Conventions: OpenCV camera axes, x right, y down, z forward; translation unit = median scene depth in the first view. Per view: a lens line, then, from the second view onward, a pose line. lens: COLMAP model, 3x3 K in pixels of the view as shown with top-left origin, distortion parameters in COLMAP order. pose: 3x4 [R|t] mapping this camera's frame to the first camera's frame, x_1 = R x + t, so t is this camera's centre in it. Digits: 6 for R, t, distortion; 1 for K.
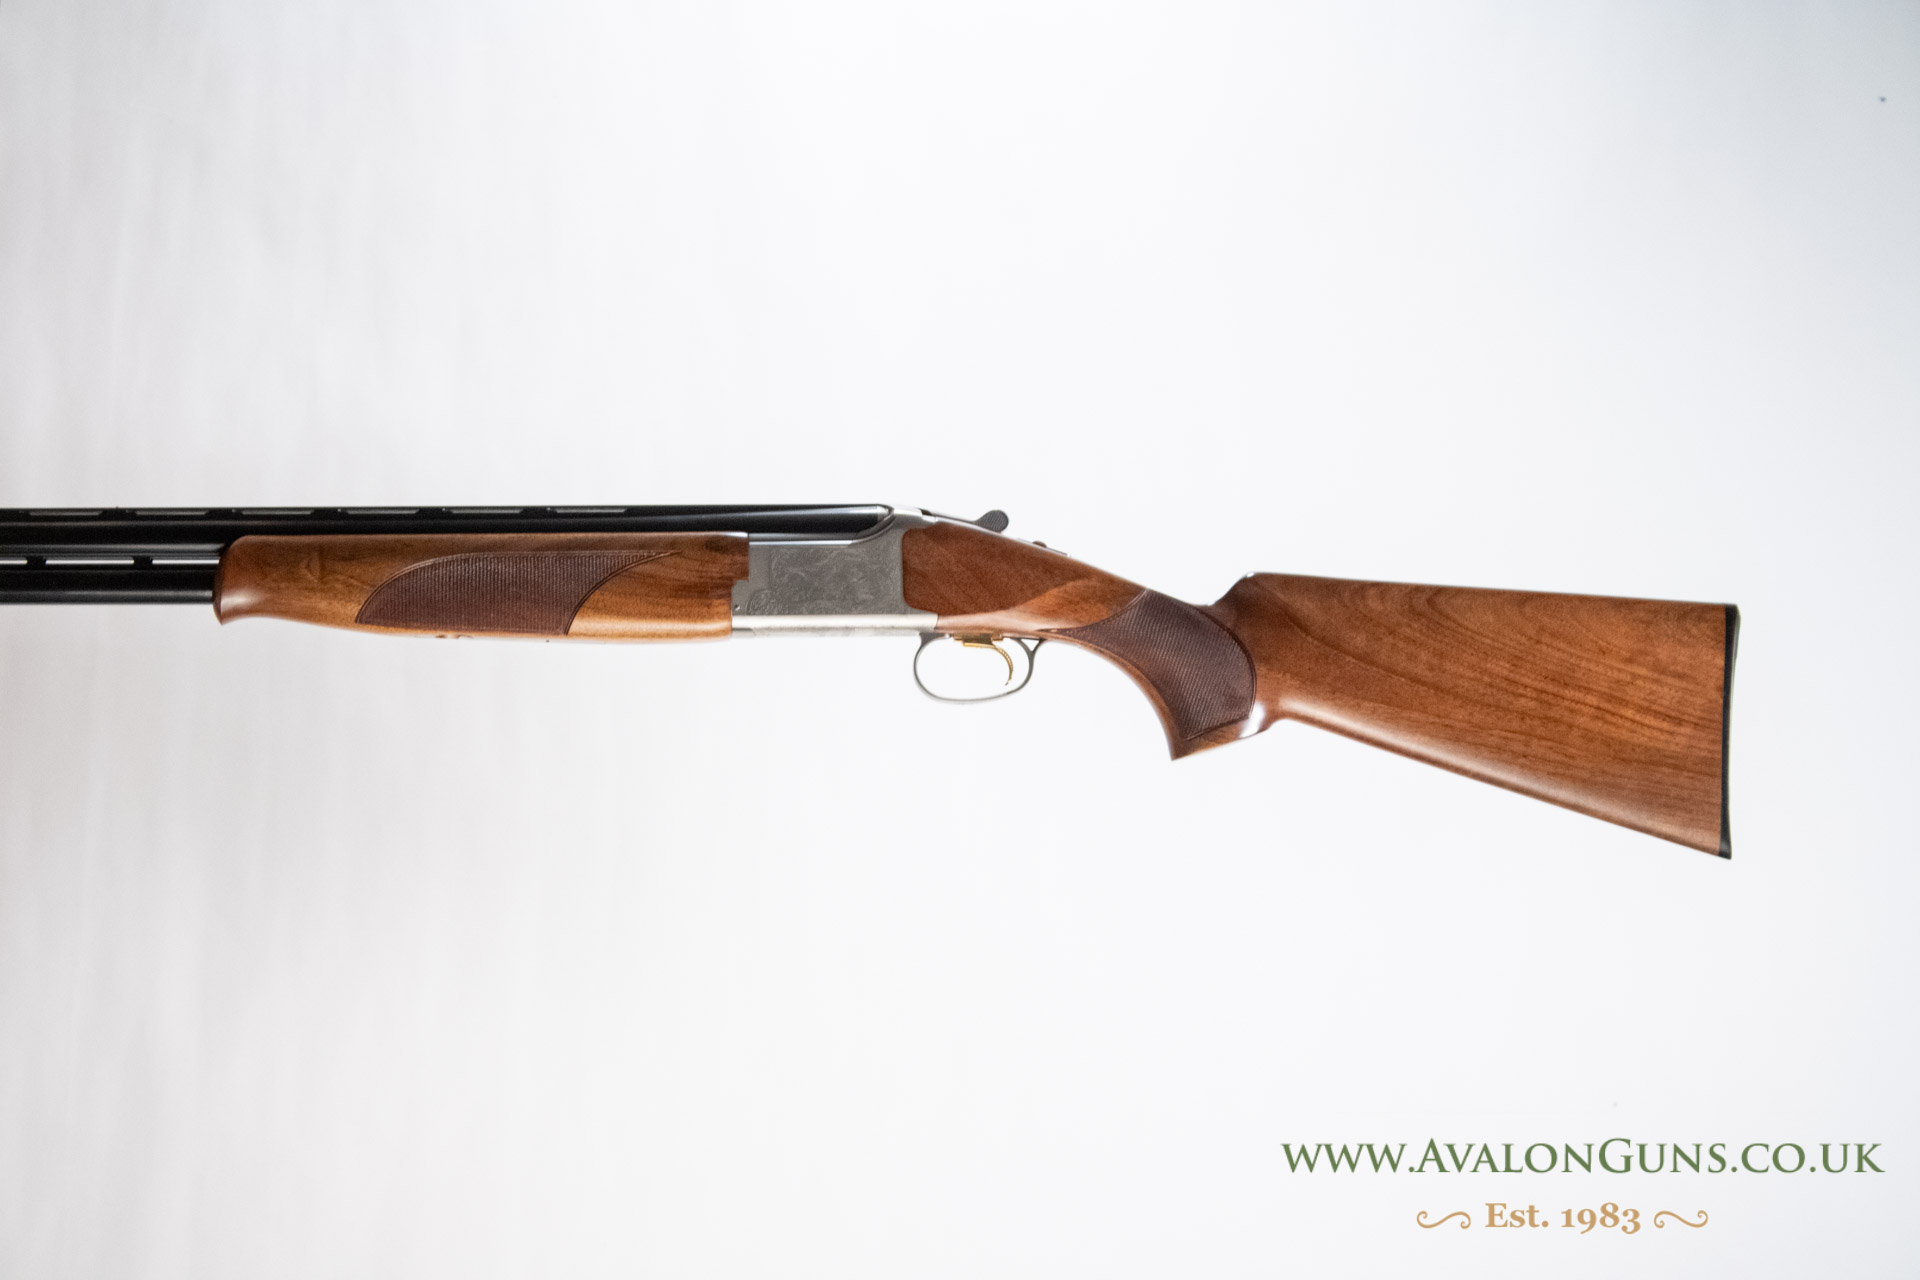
lens RADIAL K [[4757.9, 0, 961.2], [0, 4757.9, 639.3], [0, 0, 1]] dist [0.085248, 0.000000]
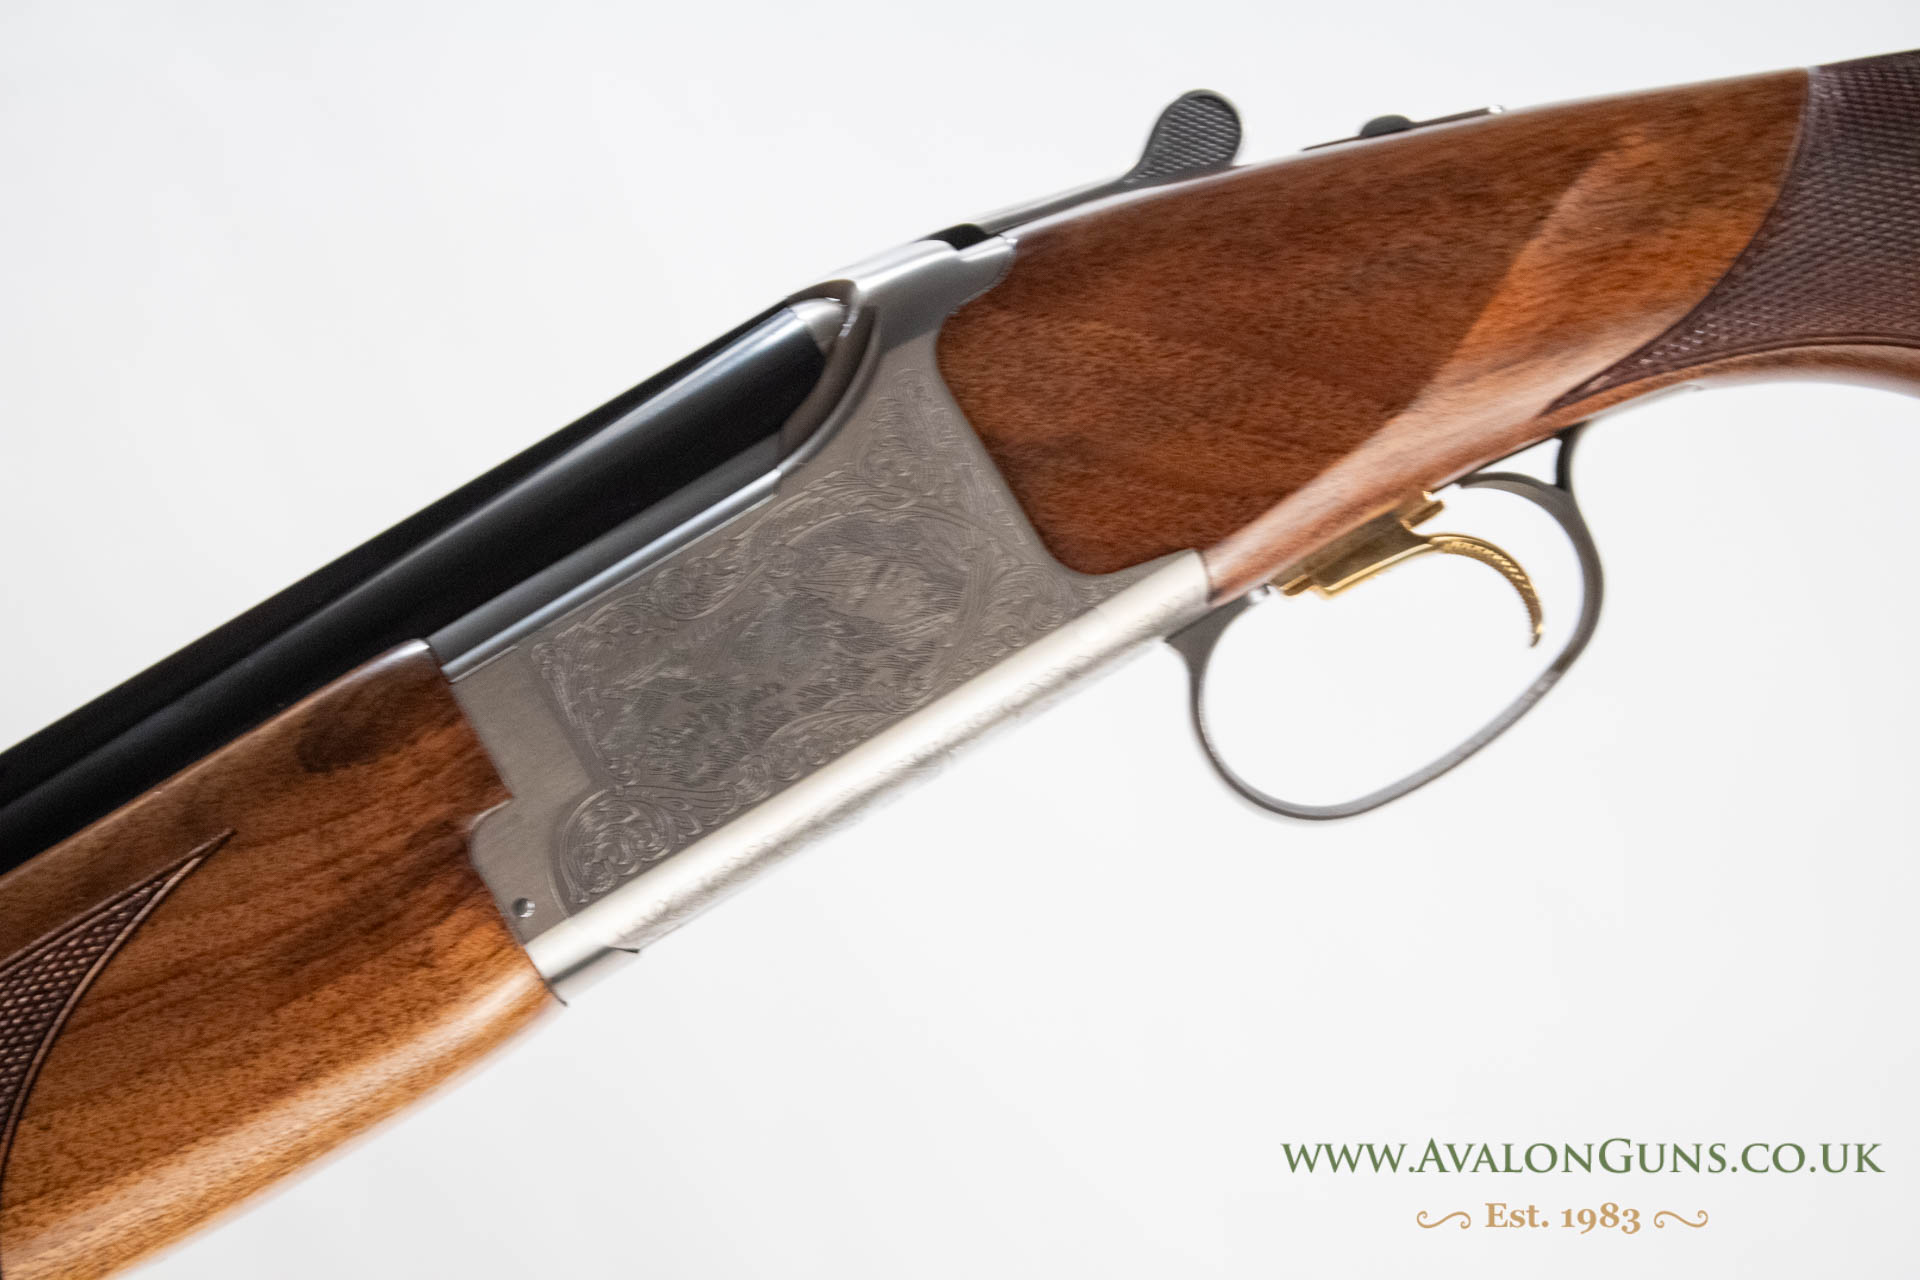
lens RADIAL K [[4757.9, 0, 958.4], [0, 4757.9, 642.1], [0, 0, 1]] dist [0.085248, 0.000000]
pose [[0.868073, -0.495523, -0.030119, -0.010971], [0.496409, 0.865781, 0.063258, -0.024063], [-0.005269, -0.069864, 0.997543, 0.735136]]
